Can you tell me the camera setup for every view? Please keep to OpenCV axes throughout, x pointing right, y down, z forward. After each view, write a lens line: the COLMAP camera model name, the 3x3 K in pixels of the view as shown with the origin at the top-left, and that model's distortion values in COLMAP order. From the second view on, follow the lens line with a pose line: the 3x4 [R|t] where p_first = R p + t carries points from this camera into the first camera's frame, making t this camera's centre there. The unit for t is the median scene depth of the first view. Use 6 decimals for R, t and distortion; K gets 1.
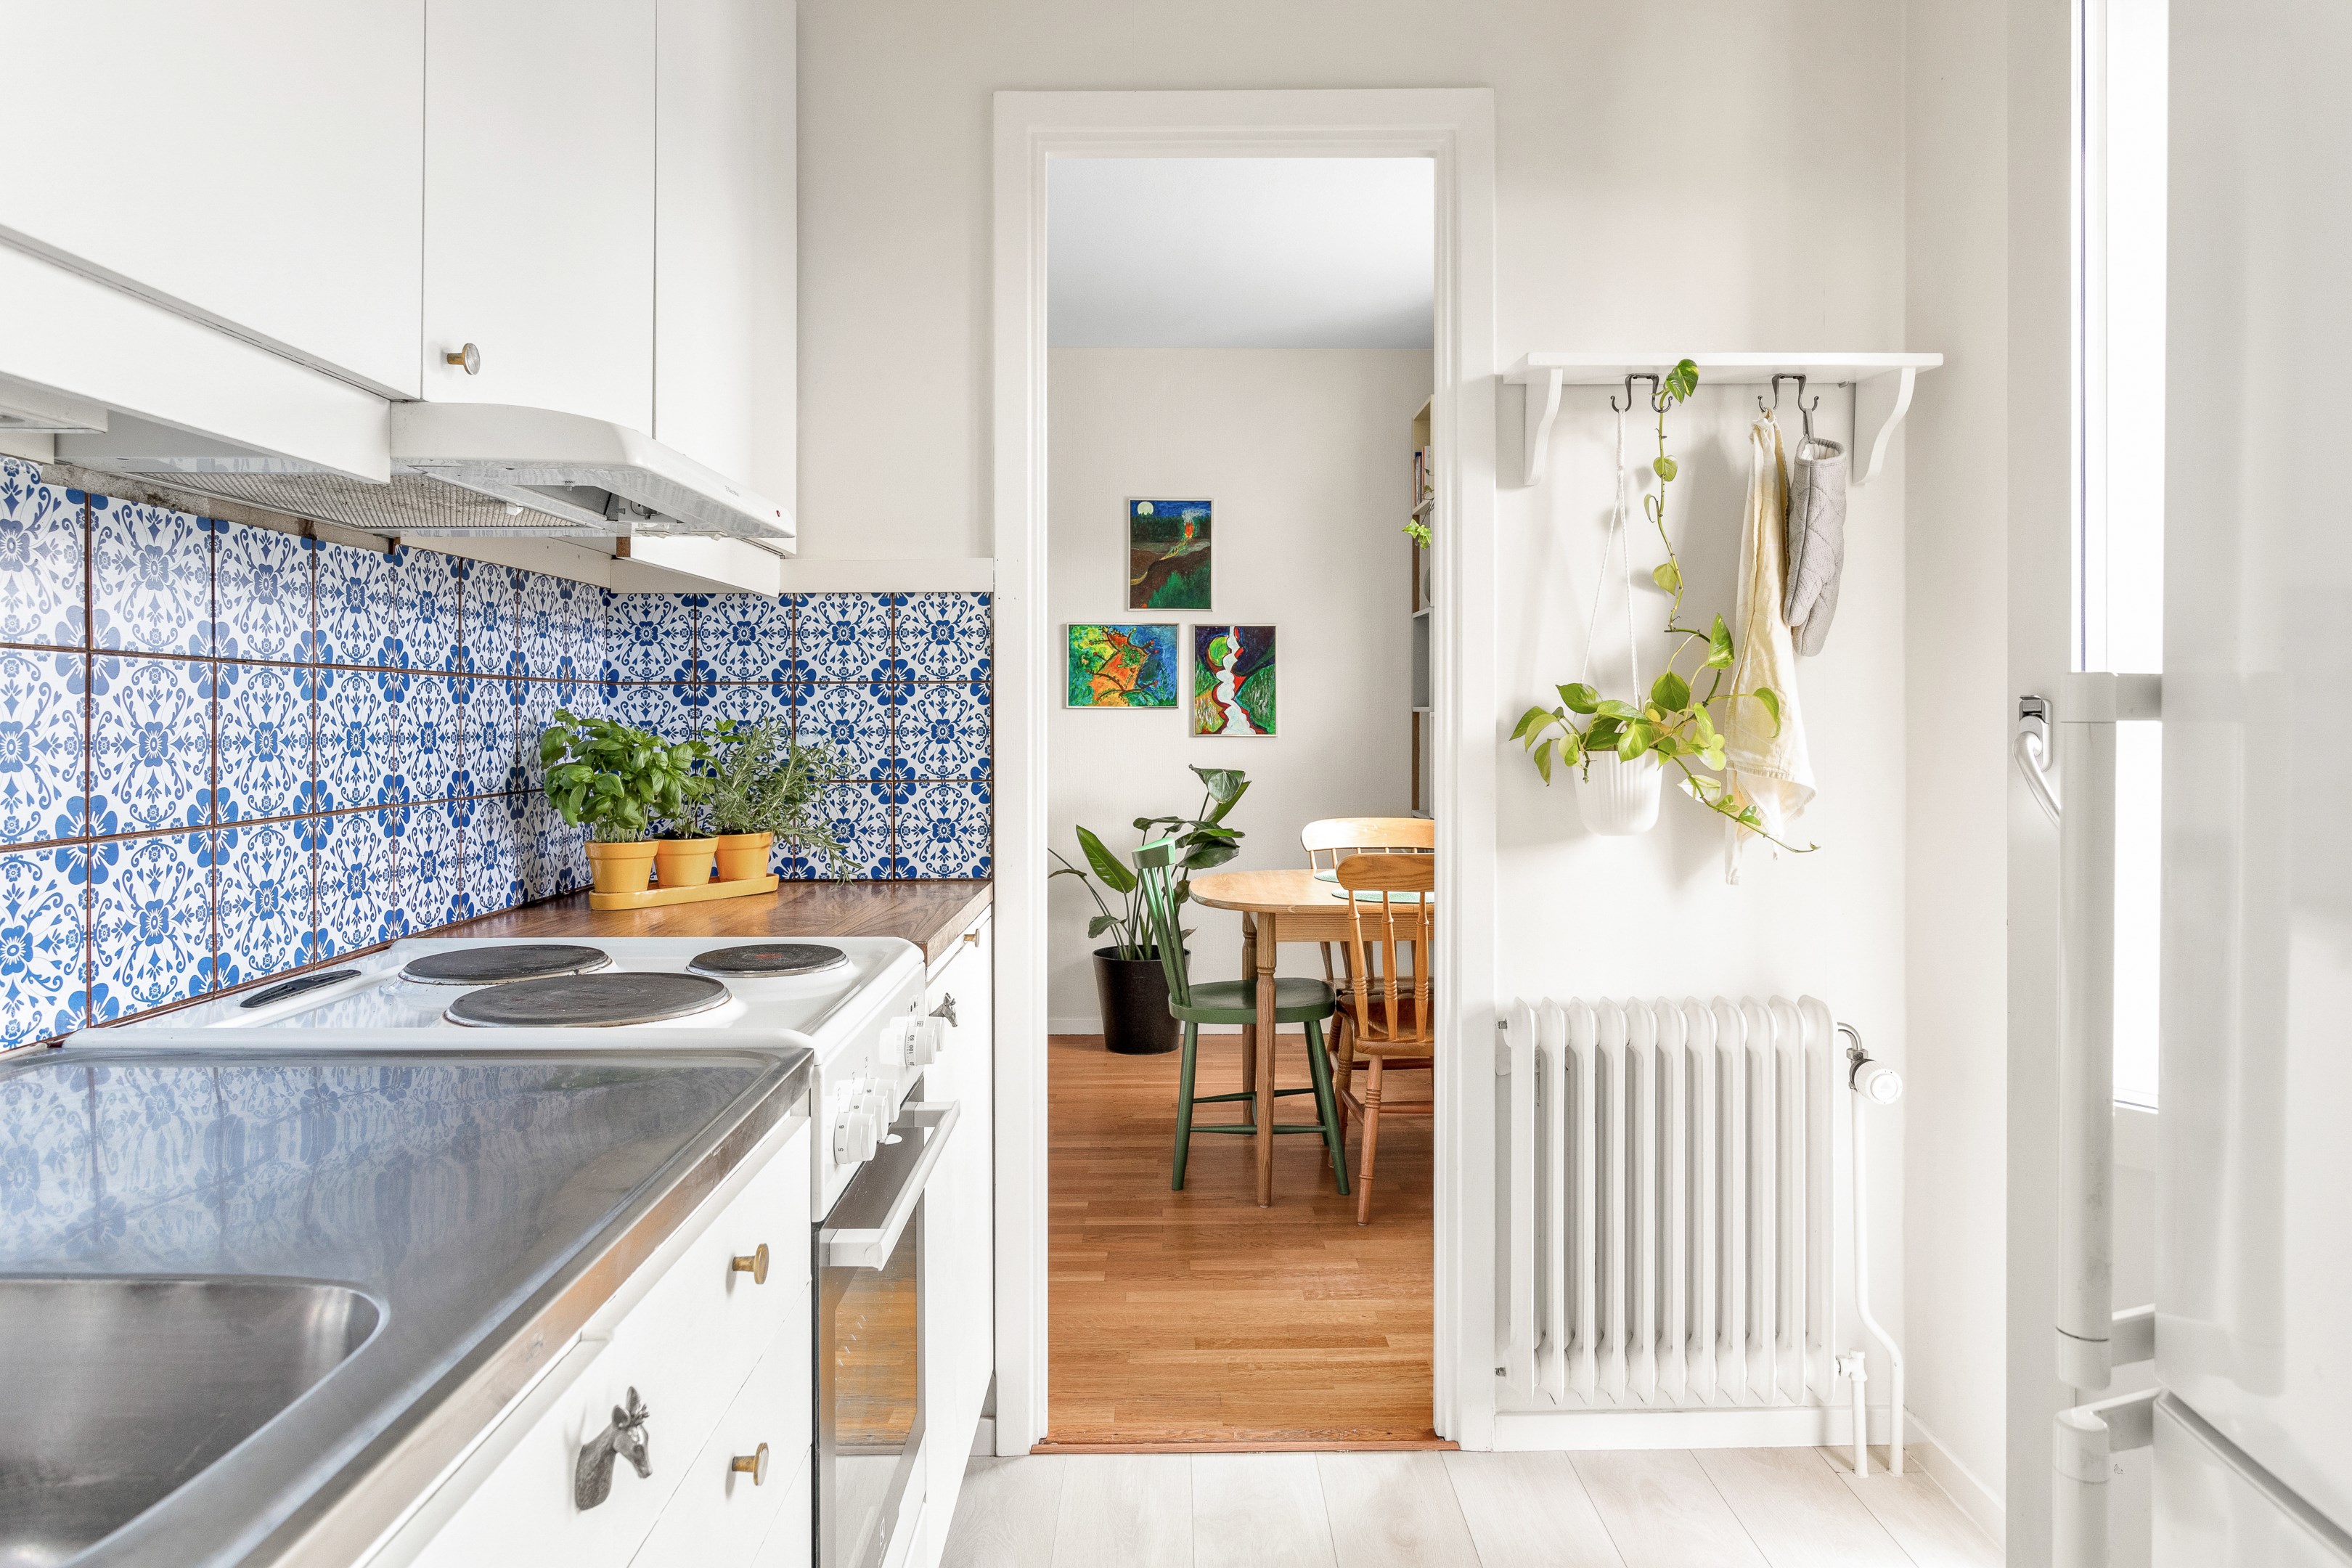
lens RADIAL K [[1466.9, 0, 1175.1], [0, 1466.9, 755.6], [0, 0, 1]] dist [0.003980, 0.002982]
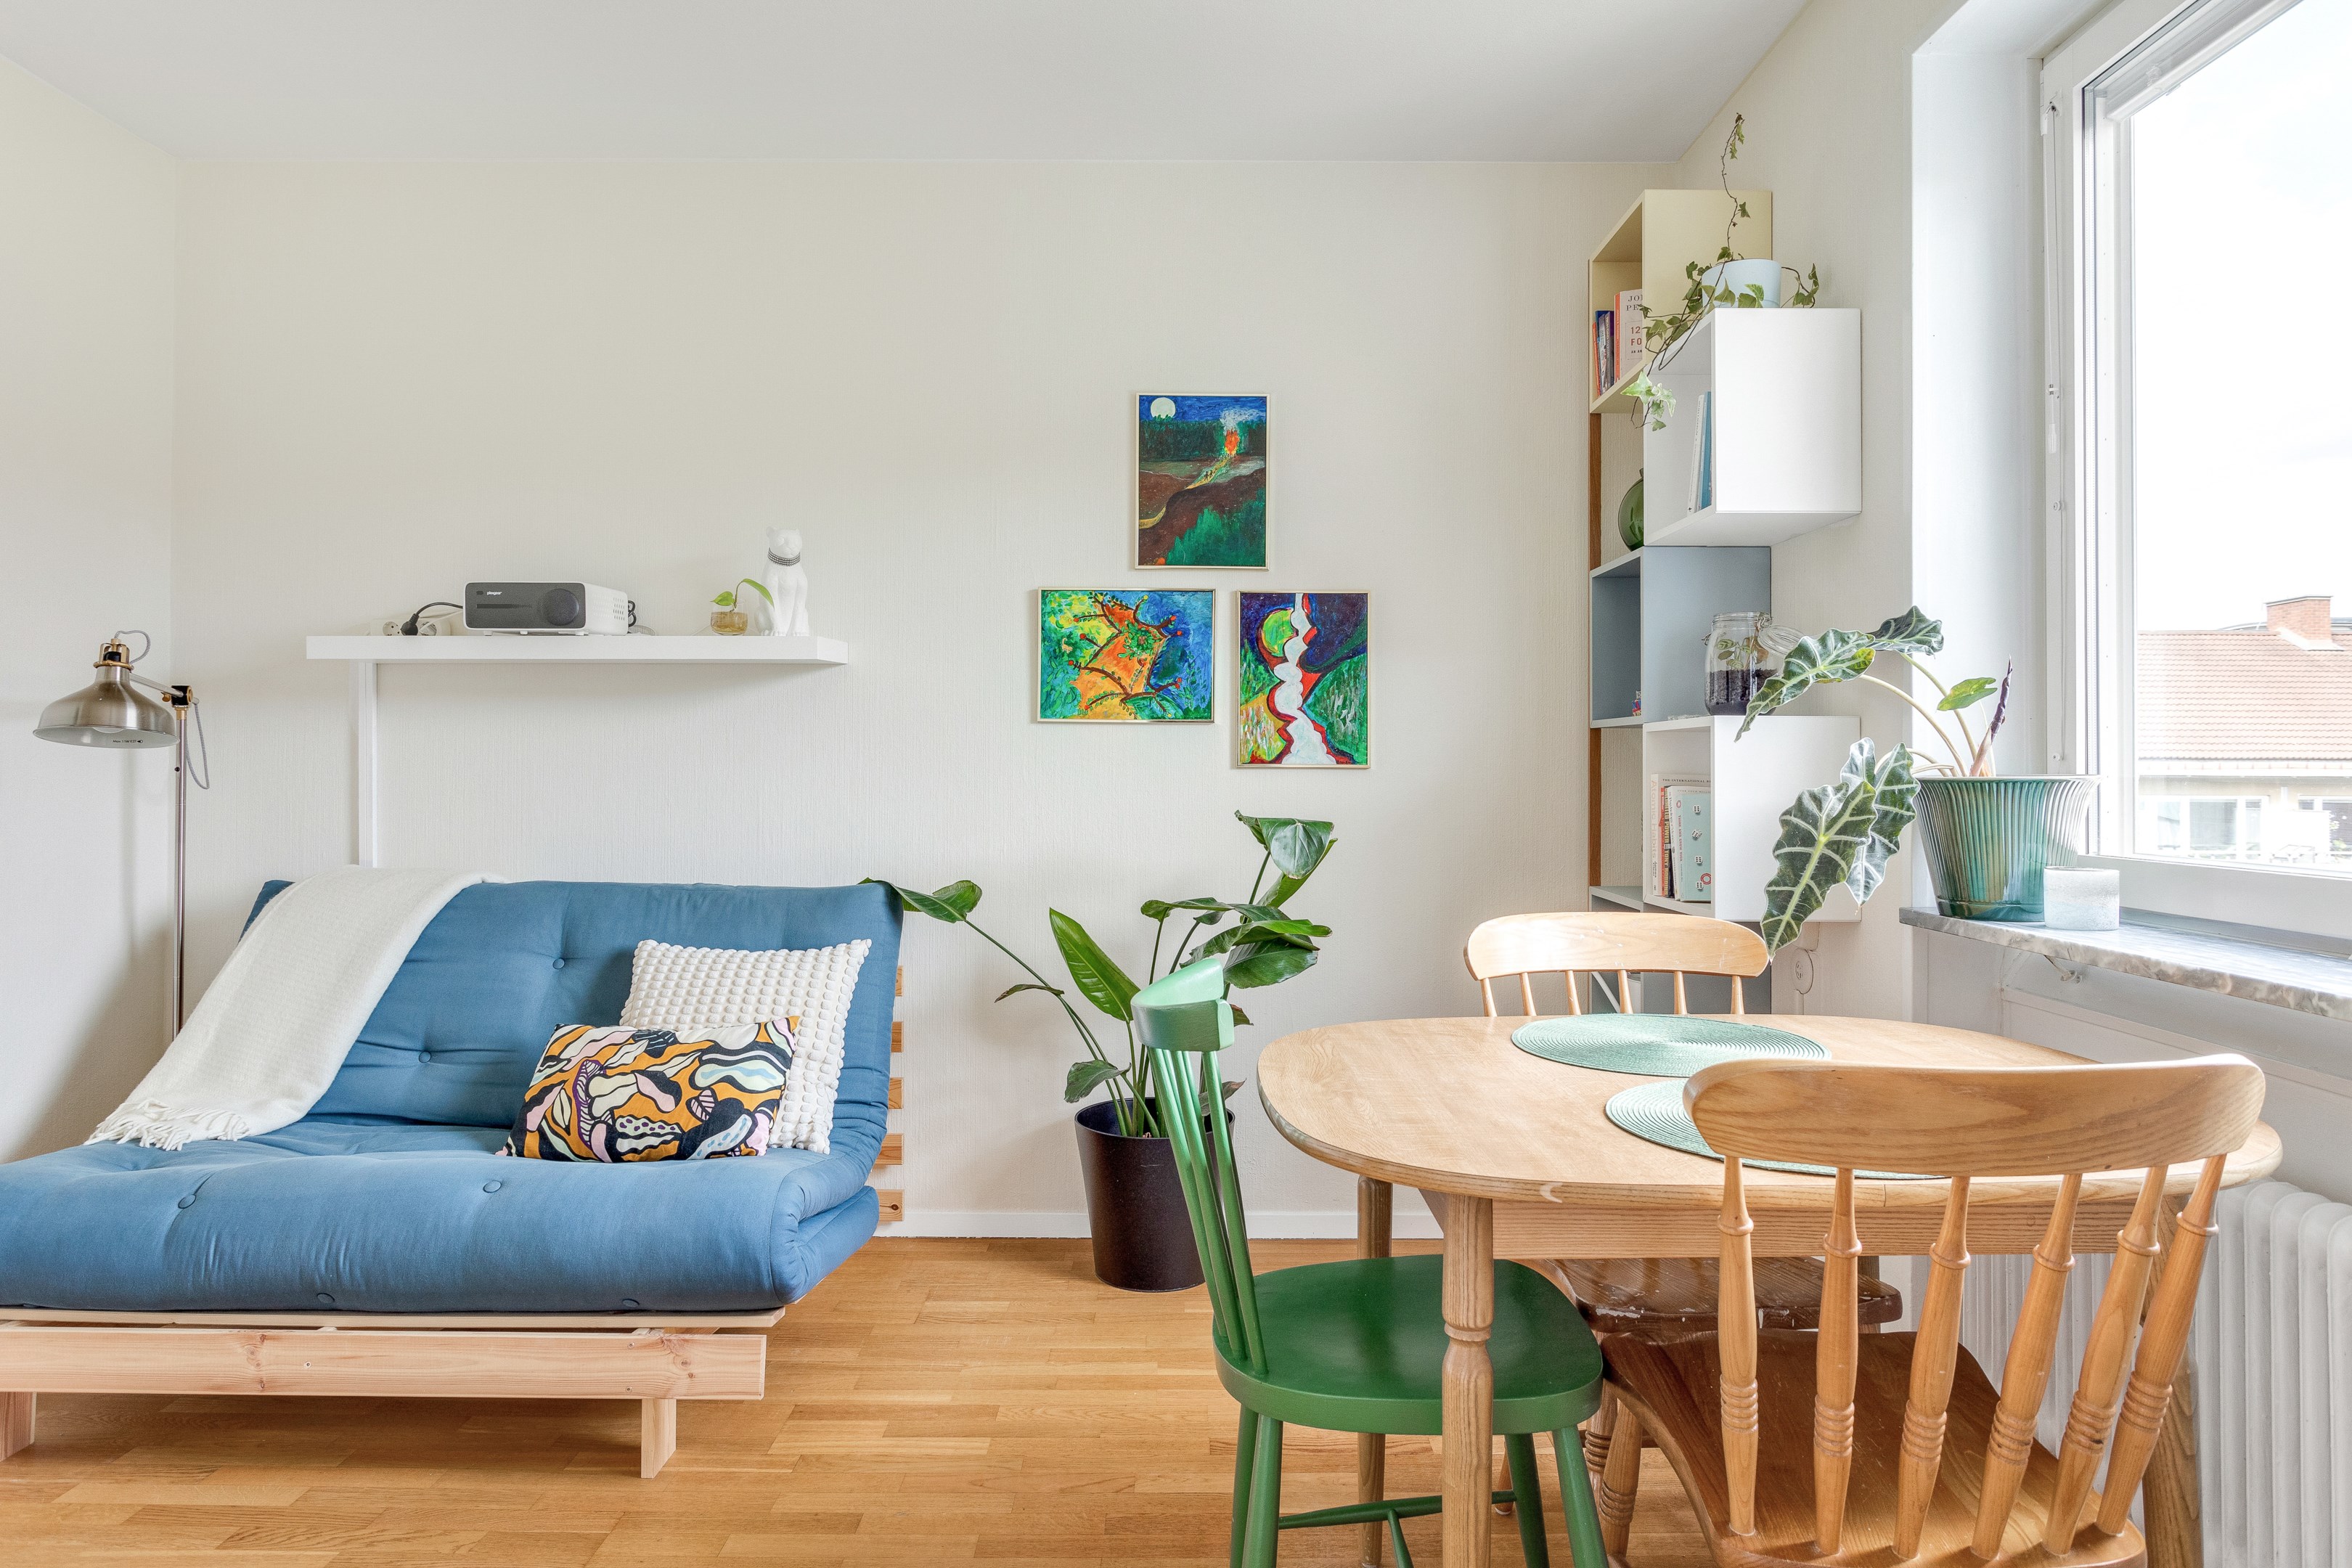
lens RADIAL K [[1375.3, 0, 1172.4], [0, 1375.3, 756.5], [0, 0, 1]] dist [-0.002680, 0.002103]
pose [[0.999928, 0.003592, -0.011452, -0.008860], [-0.004016, 0.999297, -0.037274, 0.004426], [0.011310, 0.037317, 0.999239, 0.409565]]
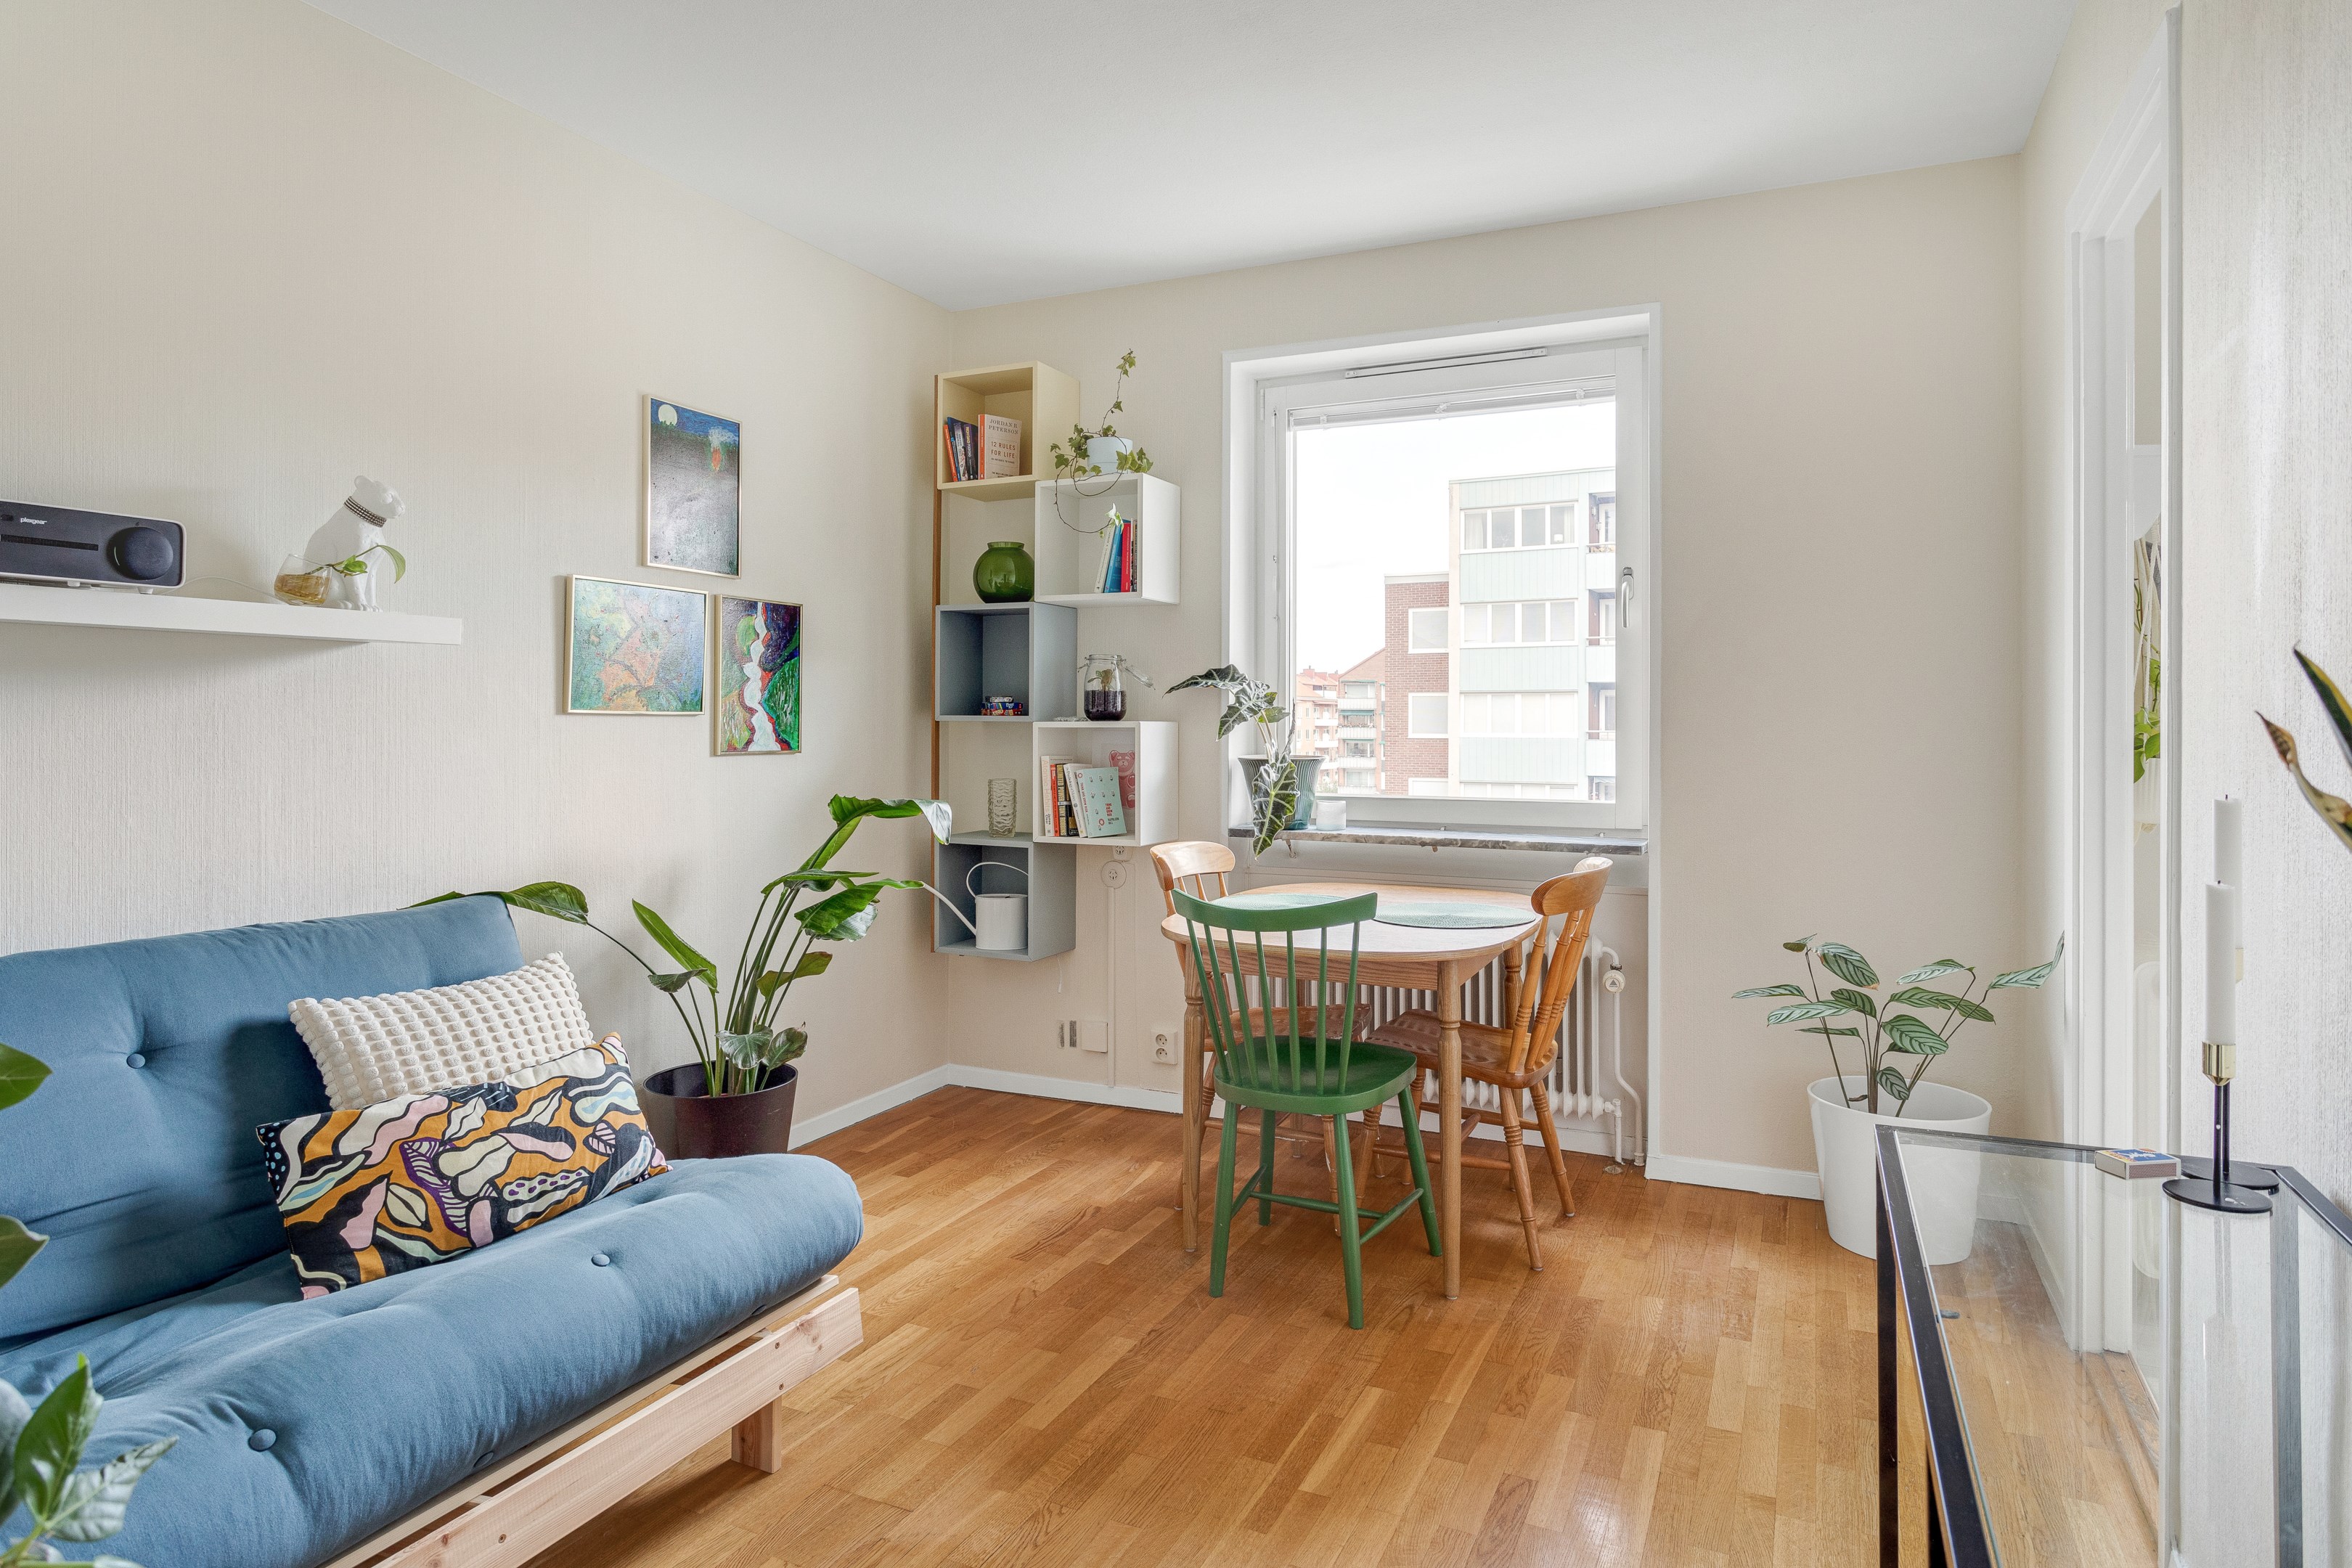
lens RADIAL K [[1343.5, 0, 1214.8], [0, 1343.5, 723.5], [0, 0, 1]] dist [0.006075, 0.001998]
pose [[0.413770, 0.000962, 0.910381, -0.473207], [0.021779, 0.999703, -0.010955, -0.016009], [-0.910121, 0.024360, 0.413626, 0.522870]]
